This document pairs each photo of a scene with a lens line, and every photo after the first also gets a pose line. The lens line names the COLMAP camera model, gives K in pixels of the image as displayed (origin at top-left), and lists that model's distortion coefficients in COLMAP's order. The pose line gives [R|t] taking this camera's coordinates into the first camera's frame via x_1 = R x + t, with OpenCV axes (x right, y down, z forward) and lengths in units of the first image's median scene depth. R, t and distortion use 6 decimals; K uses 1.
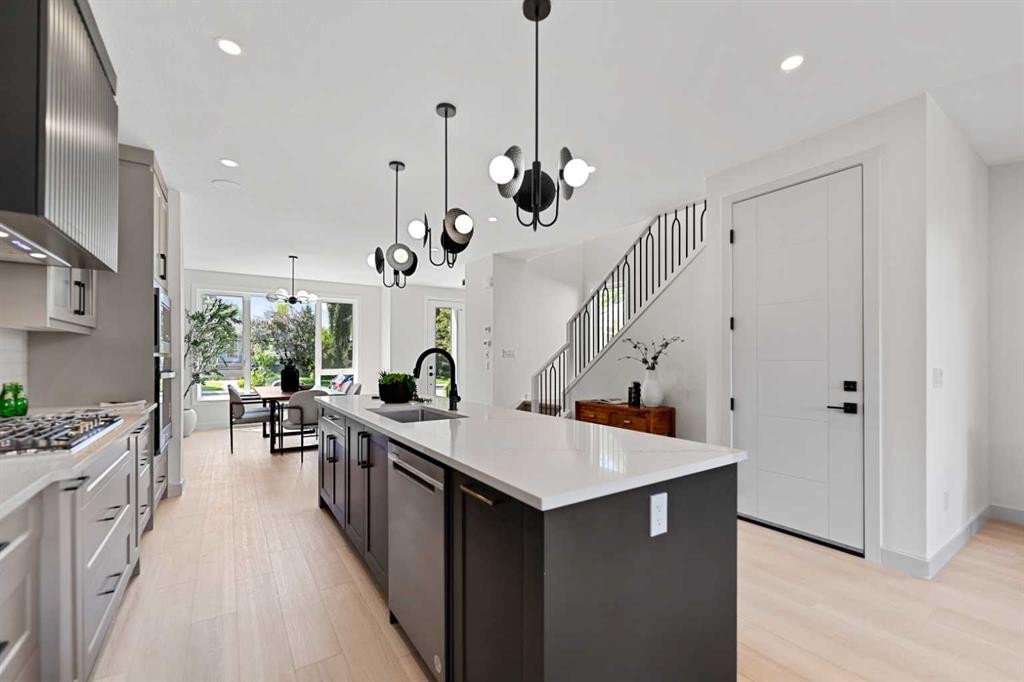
lens RADIAL K [[422.5, 0, 506.7], [0, 422.5, 357.9], [0, 0, 1]] dist [0.003240, 0.000234]
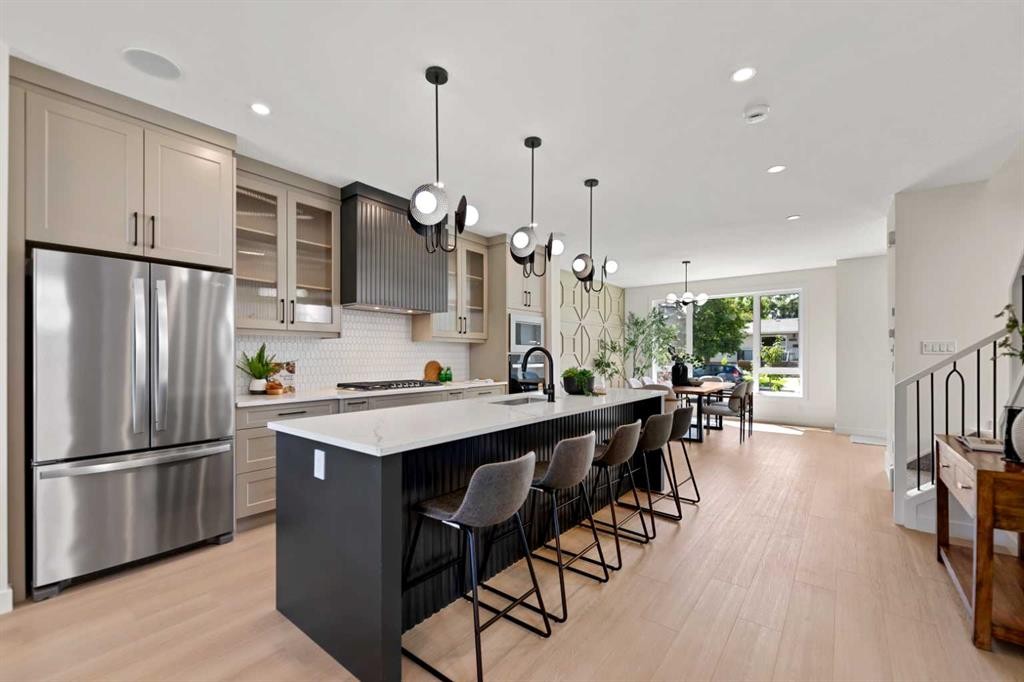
lens RADIAL K [[422.5, 0, 510.2], [0, 422.5, 357.2], [0, 0, 1]] dist [0.003240, 0.000234]
pose [[0.315955, 0.002726, -0.948770, 0.377752], [0.001374, 0.999994, 0.003331, 0.000267], [0.948773, -0.002356, 0.315950, 0.230849]]
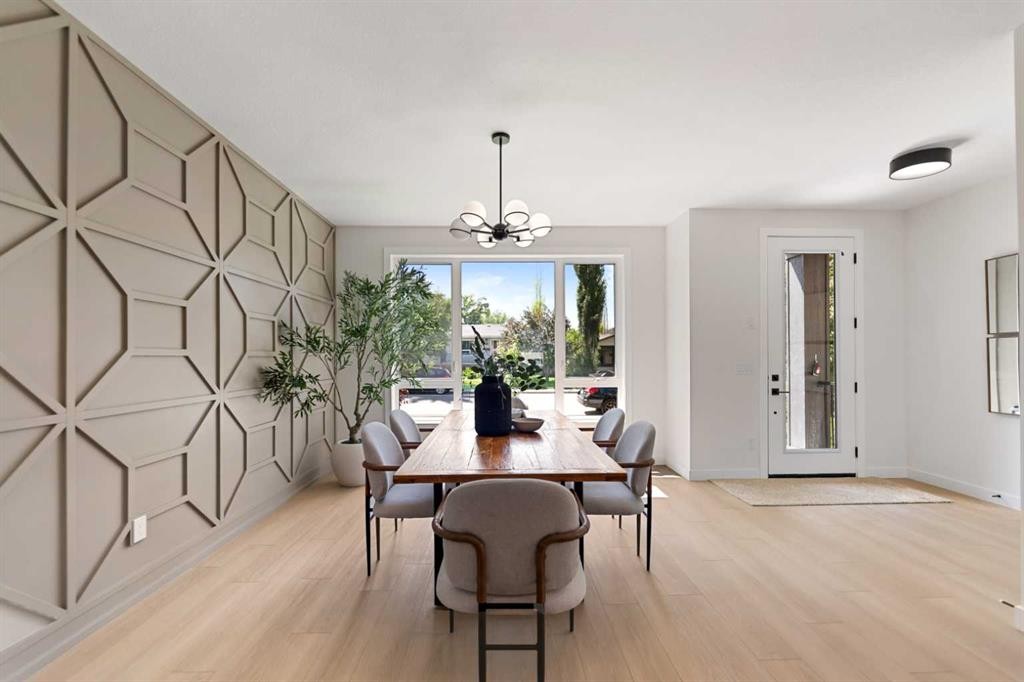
lens RADIAL K [[422.5, 0, 509.2], [0, 422.5, 357.4], [0, 0, 1]] dist [0.003240, 0.000234]
pose [[0.846745, -0.005649, -0.531969, -0.255847], [0.005466, 0.999983, -0.001919, -0.000545], [0.531971, -0.001283, 0.846762, 0.618804]]
